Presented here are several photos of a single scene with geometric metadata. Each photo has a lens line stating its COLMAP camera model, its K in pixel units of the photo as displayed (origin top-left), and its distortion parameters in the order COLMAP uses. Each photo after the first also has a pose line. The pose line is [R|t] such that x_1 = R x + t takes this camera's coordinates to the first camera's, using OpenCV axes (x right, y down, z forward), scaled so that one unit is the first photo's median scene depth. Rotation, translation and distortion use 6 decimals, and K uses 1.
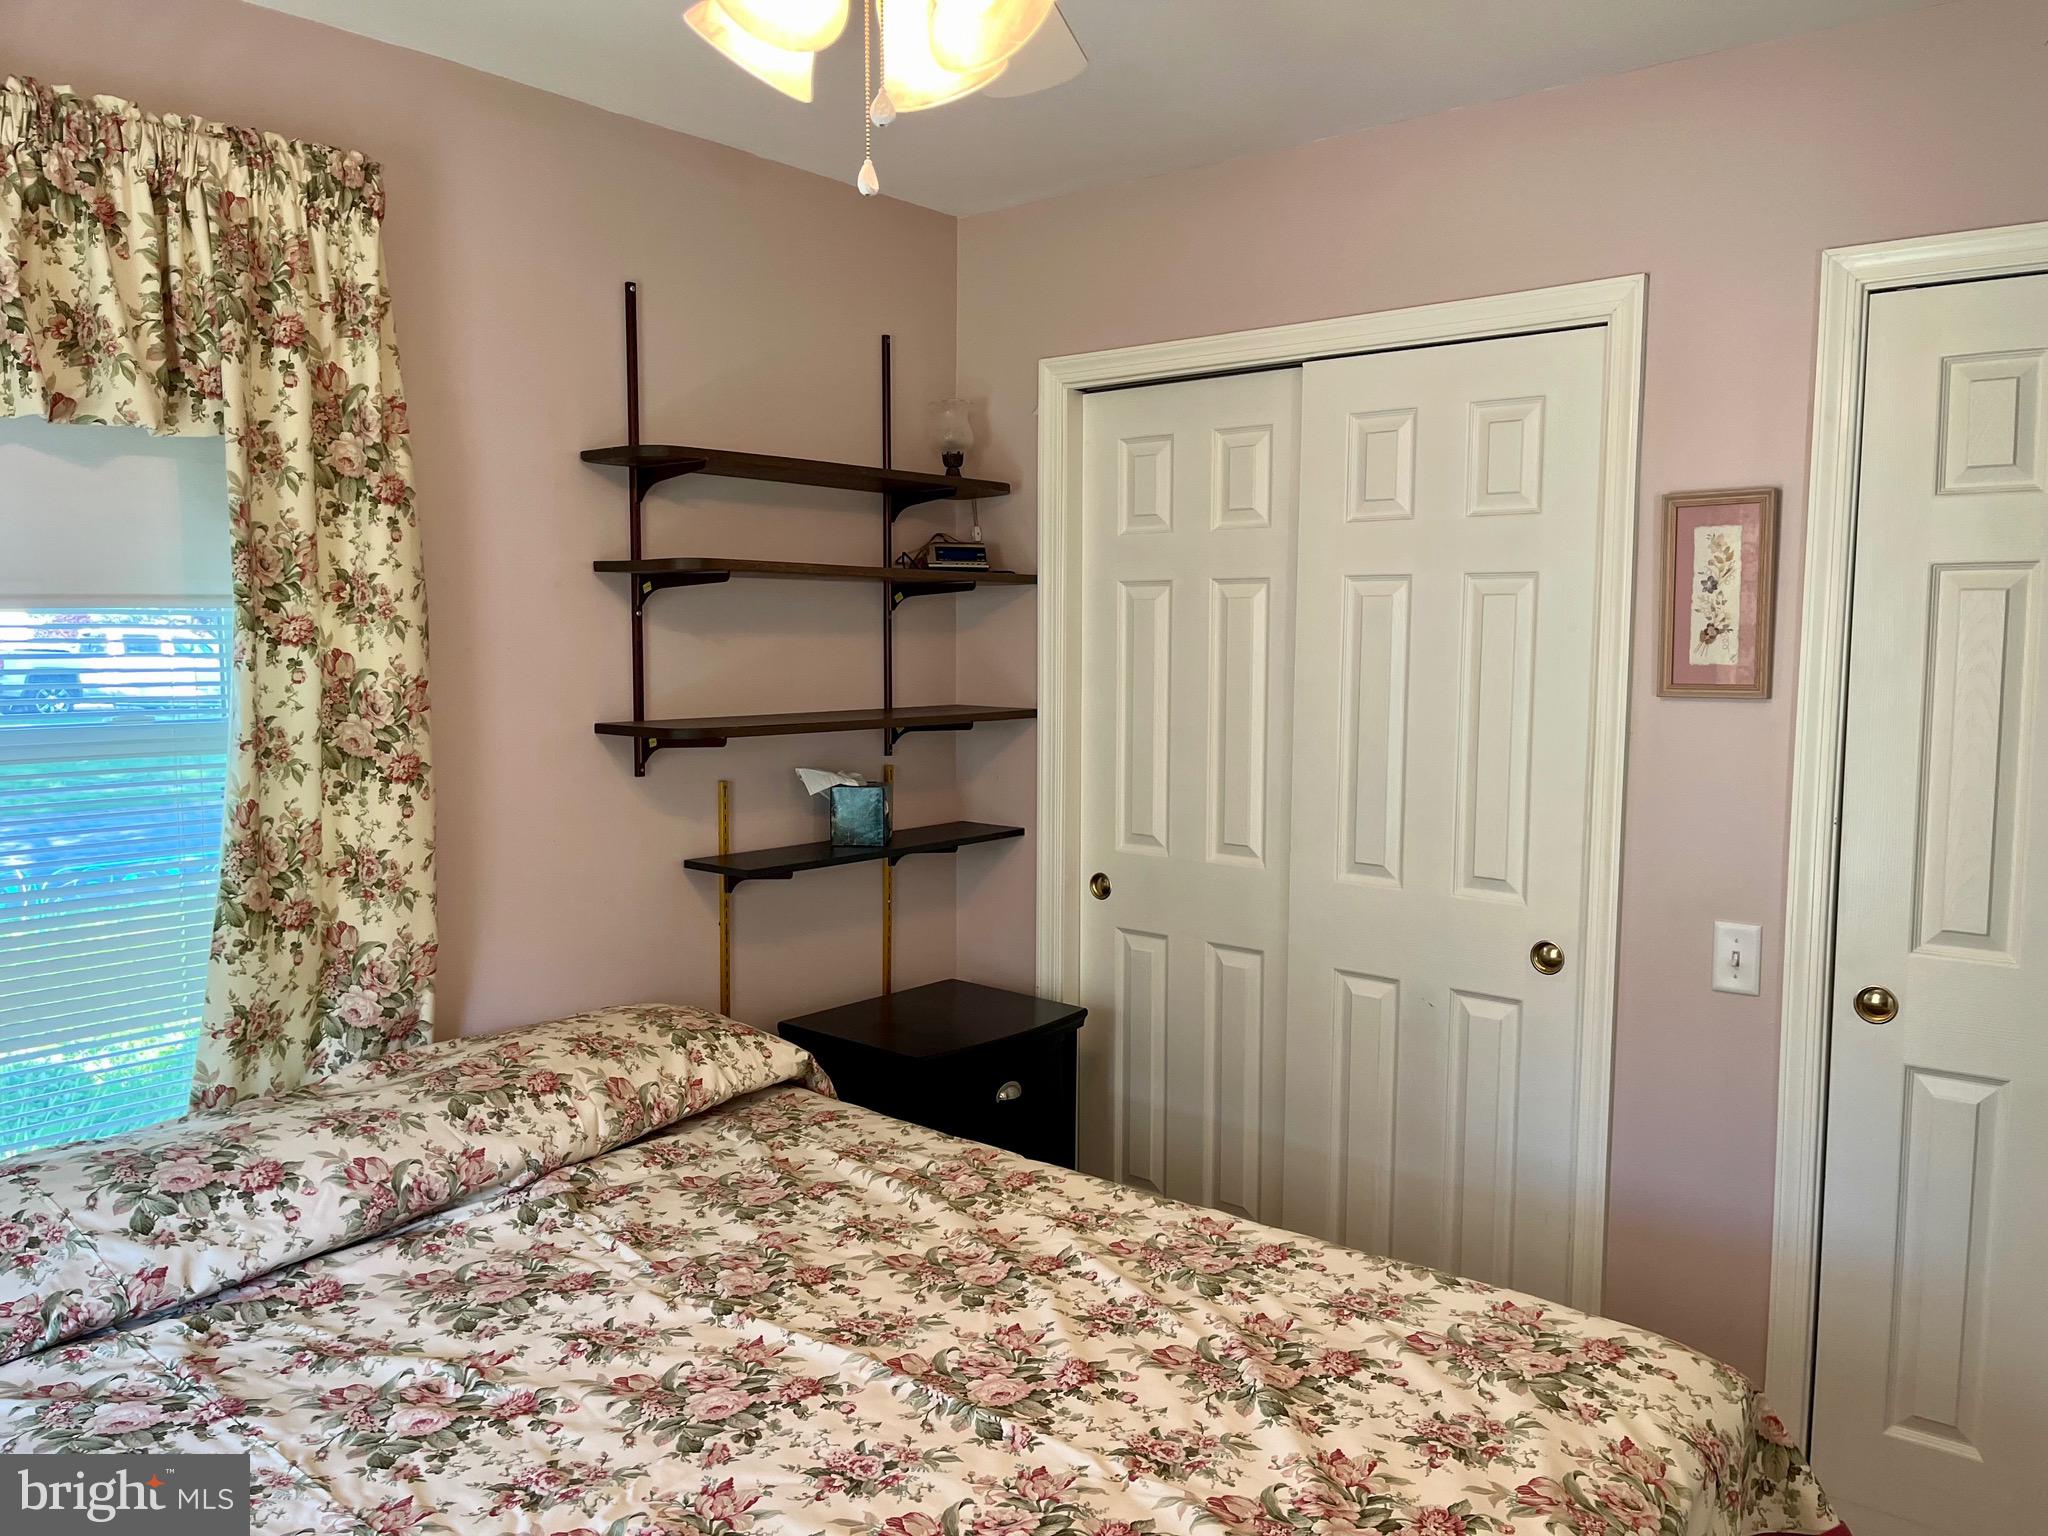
lens RADIAL K [[1541.6, 0, 1023.4], [0, 1541.6, 770.7], [0, 0, 1]] dist [0.044056, -0.061624]
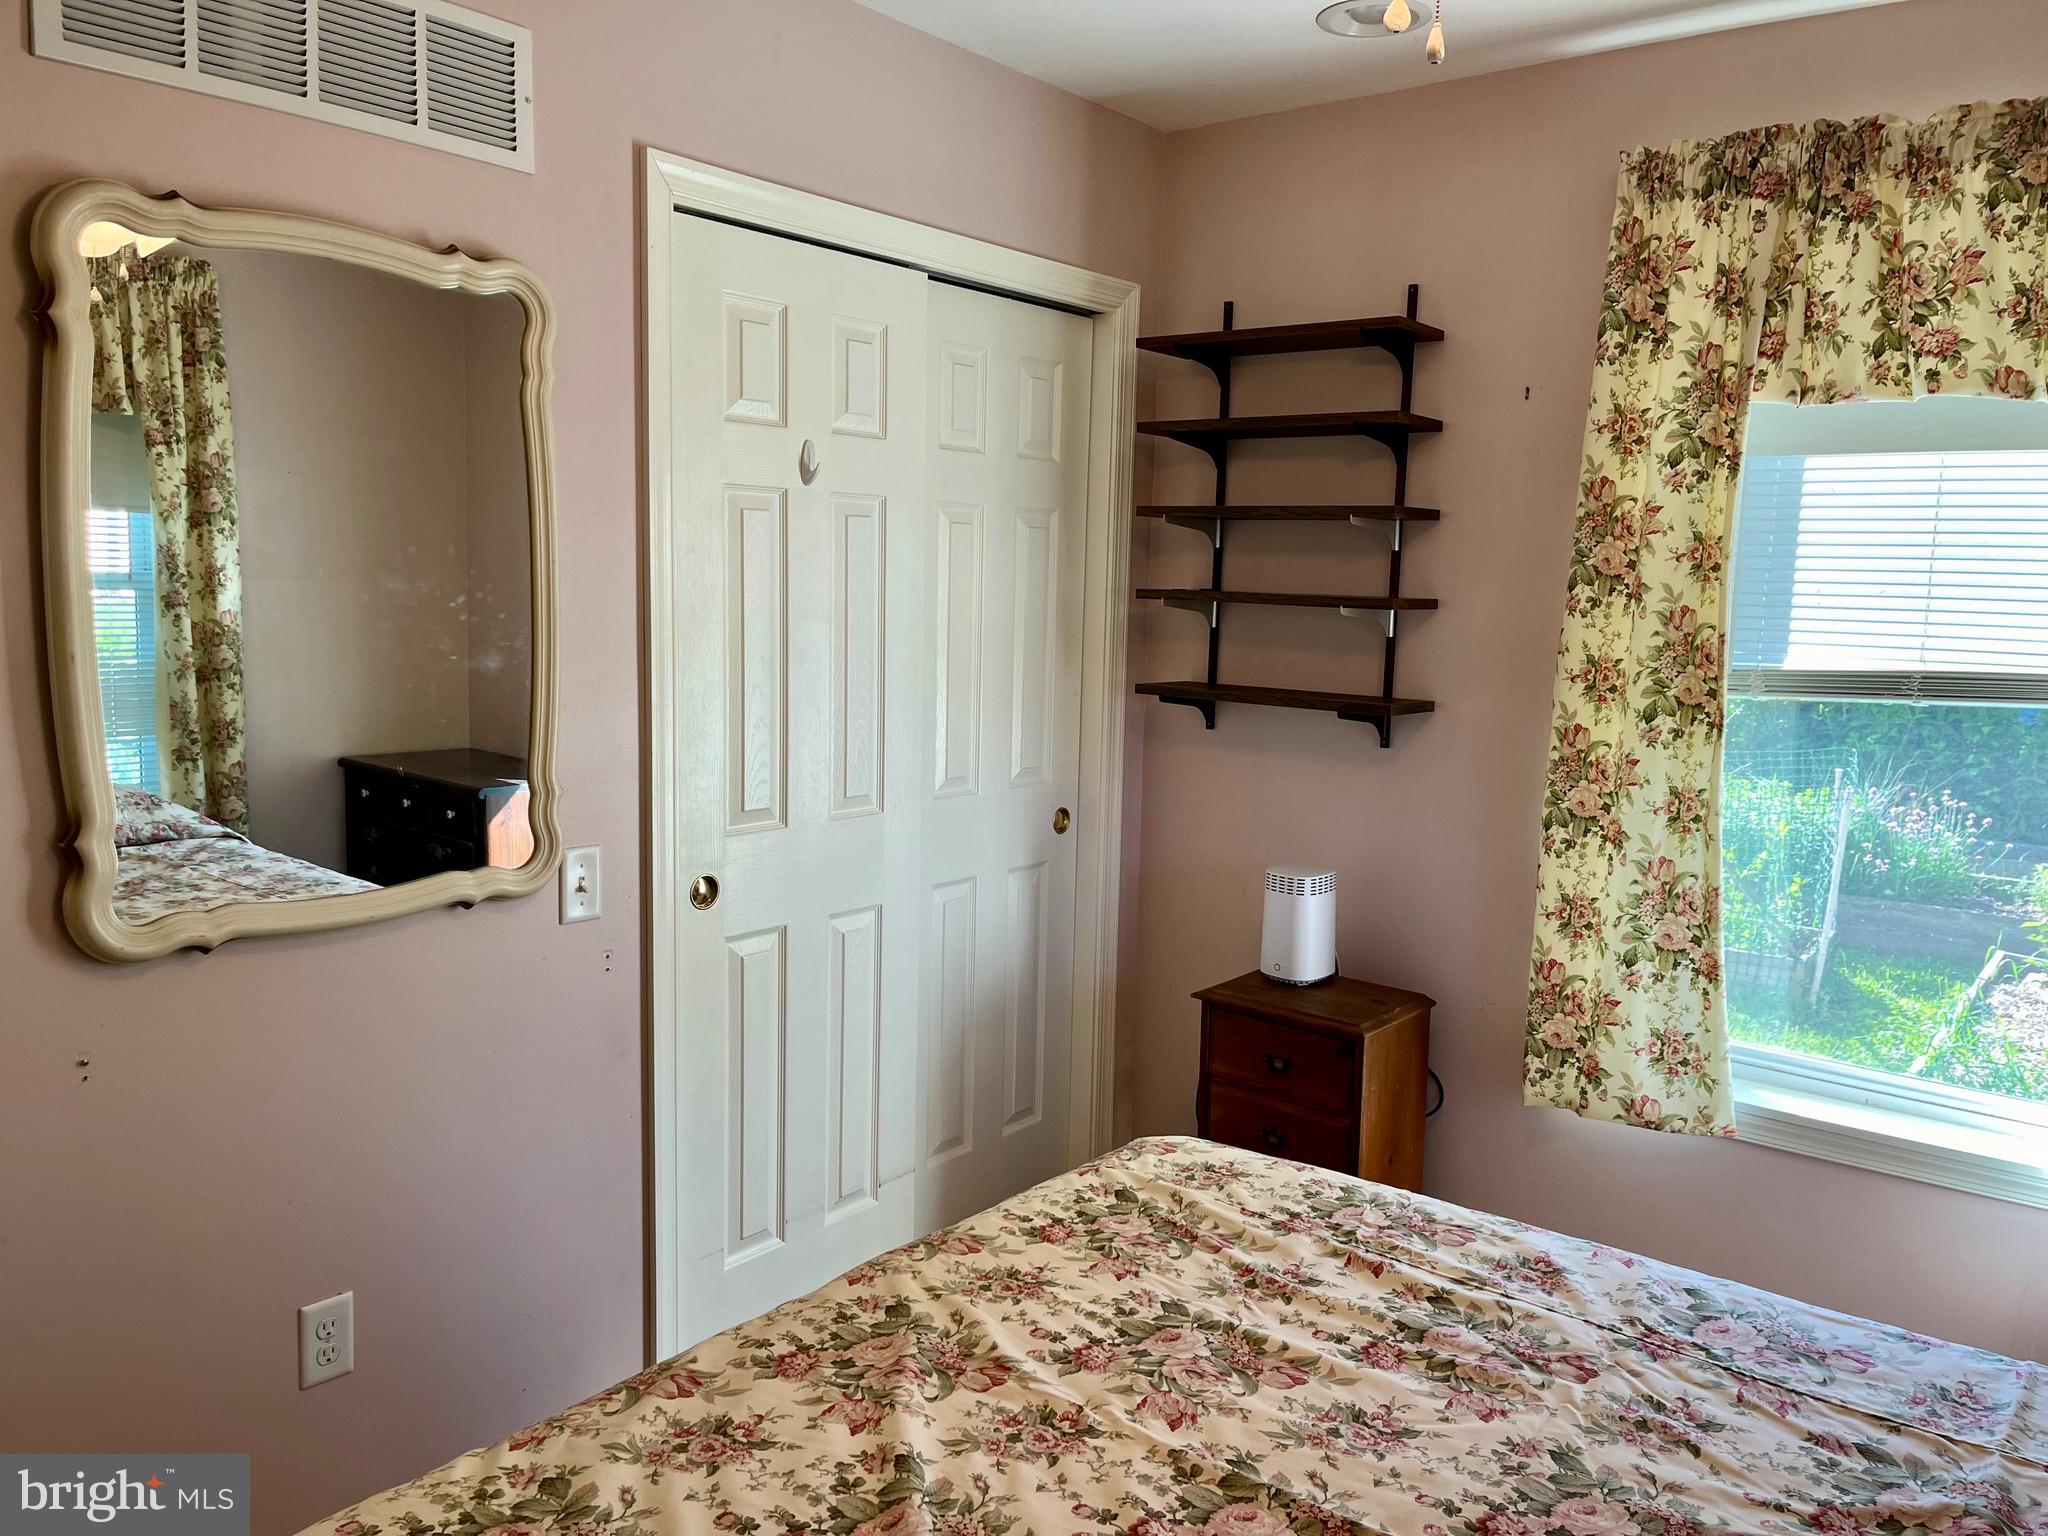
lens RADIAL K [[1541.6, 0, 1022.7], [0, 1541.6, 782.5], [0, 0, 1]] dist [0.044056, -0.061624]
pose [[-0.998904, -0.034064, -0.032104, 0.106010], [-0.040433, 0.973484, 0.225154, -0.102549], [0.023583, 0.226205, -0.973794, 1.307246]]
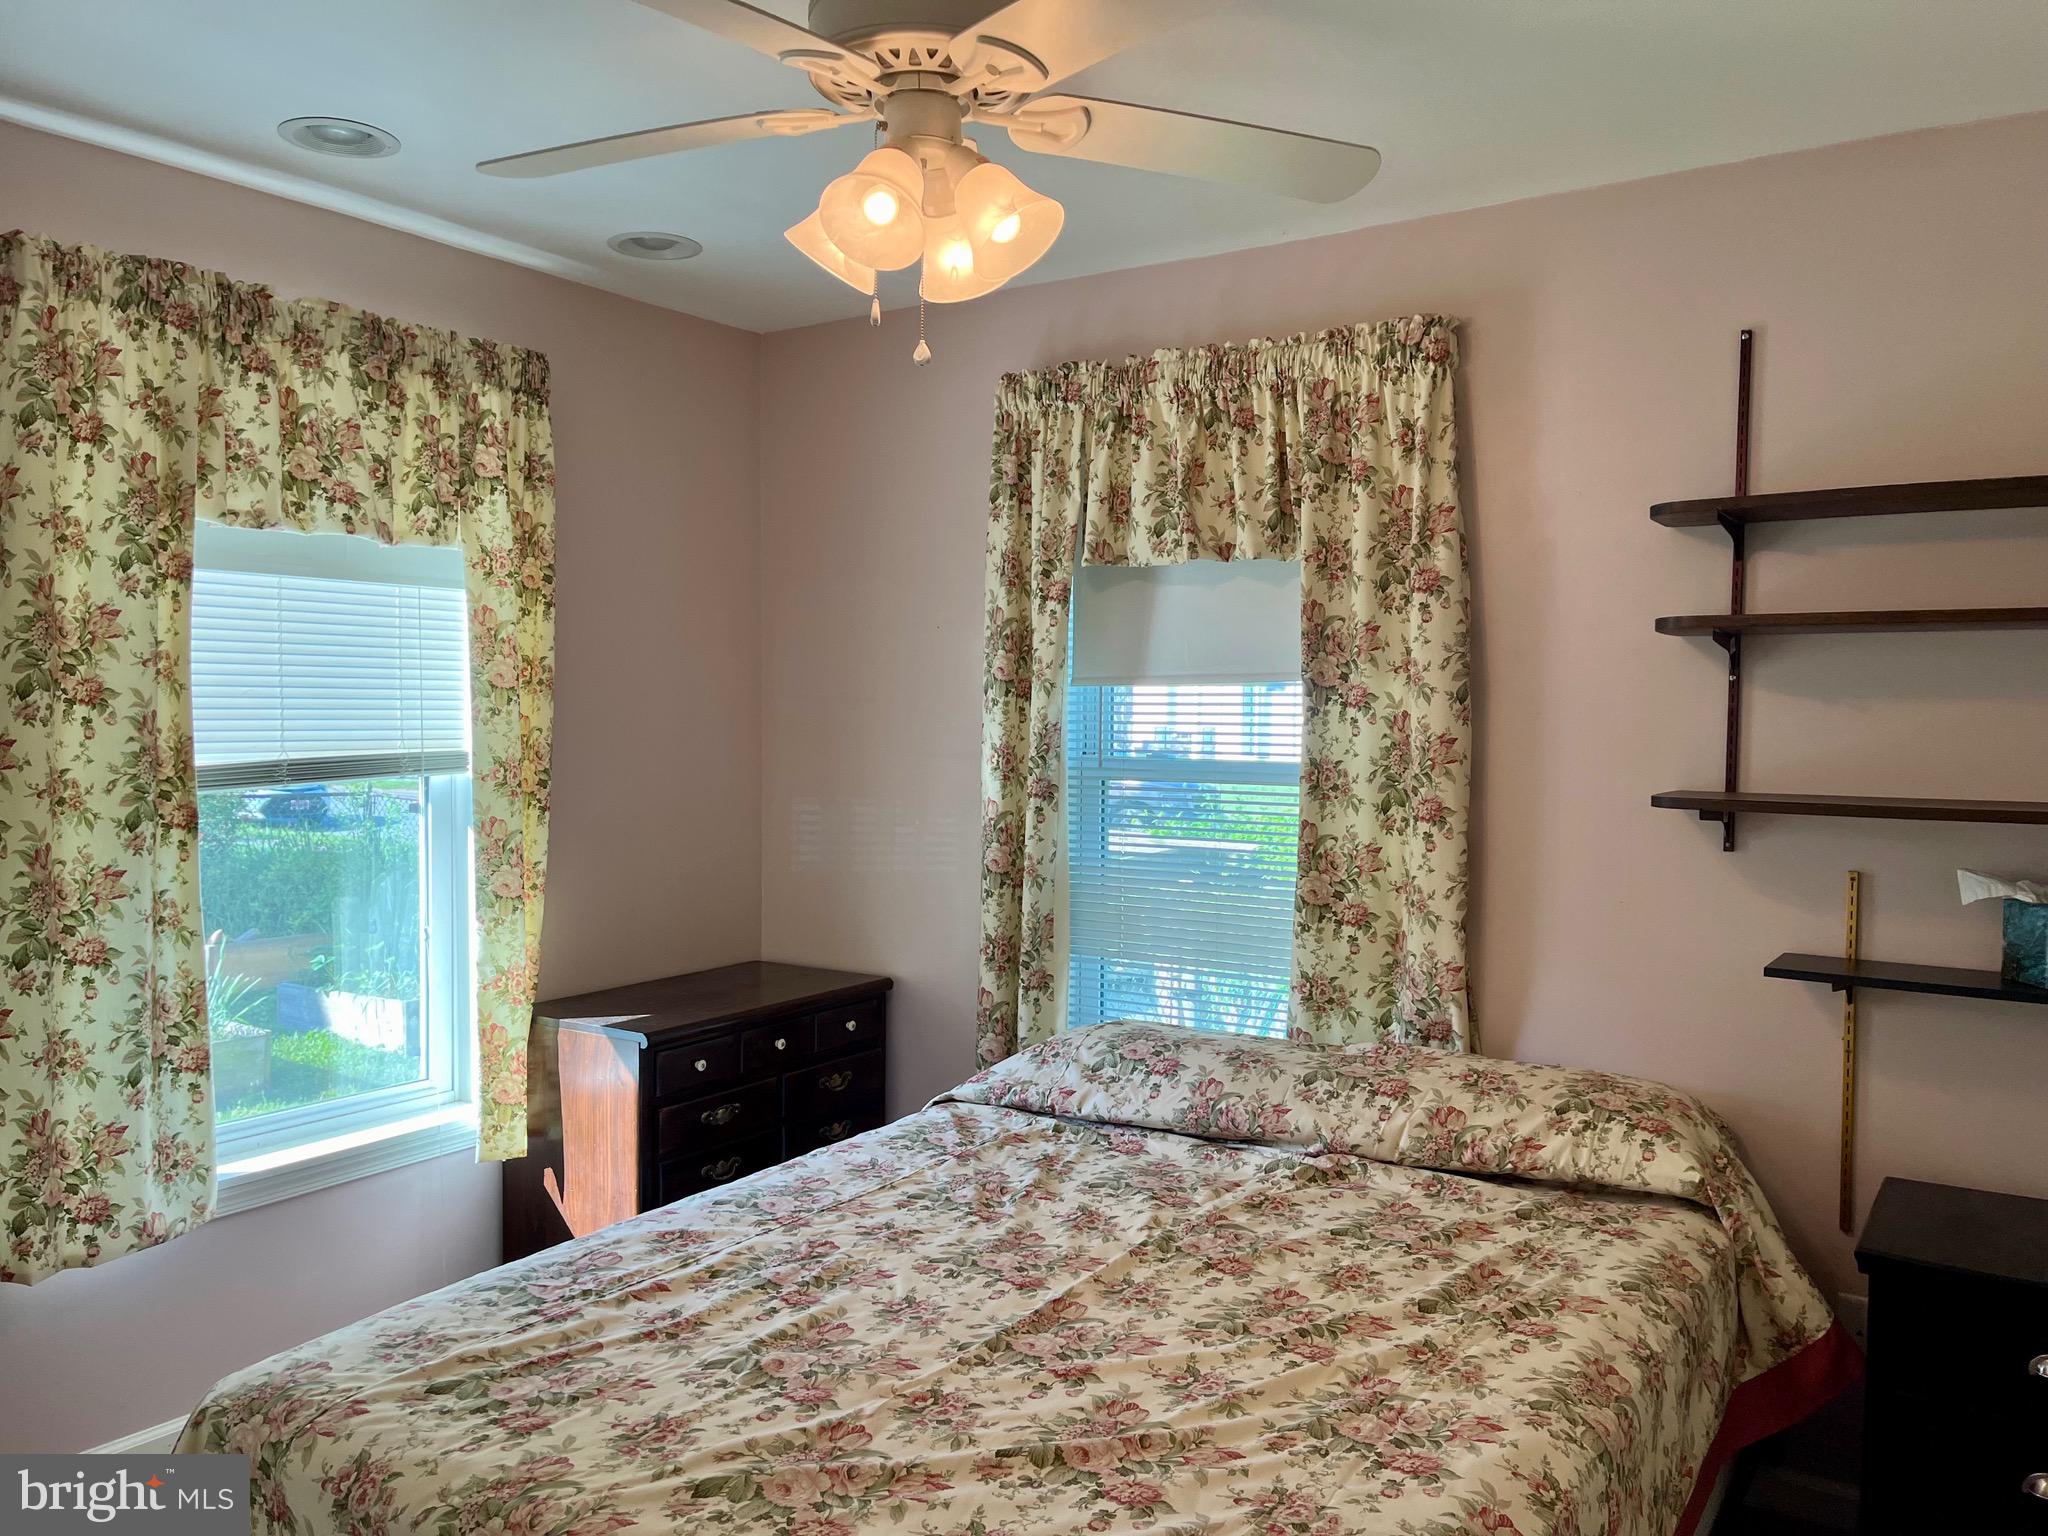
lens RADIAL K [[1541.6, 0, 1064.4], [0, 1541.6, 768.8], [0, 0, 1]] dist [0.044056, -0.061624]
pose [[0.119522, 0.034960, -0.992216, 0.861642], [-0.099465, 0.994774, 0.023068, -0.037745], [0.987837, 0.095934, 0.122375, 0.657881]]
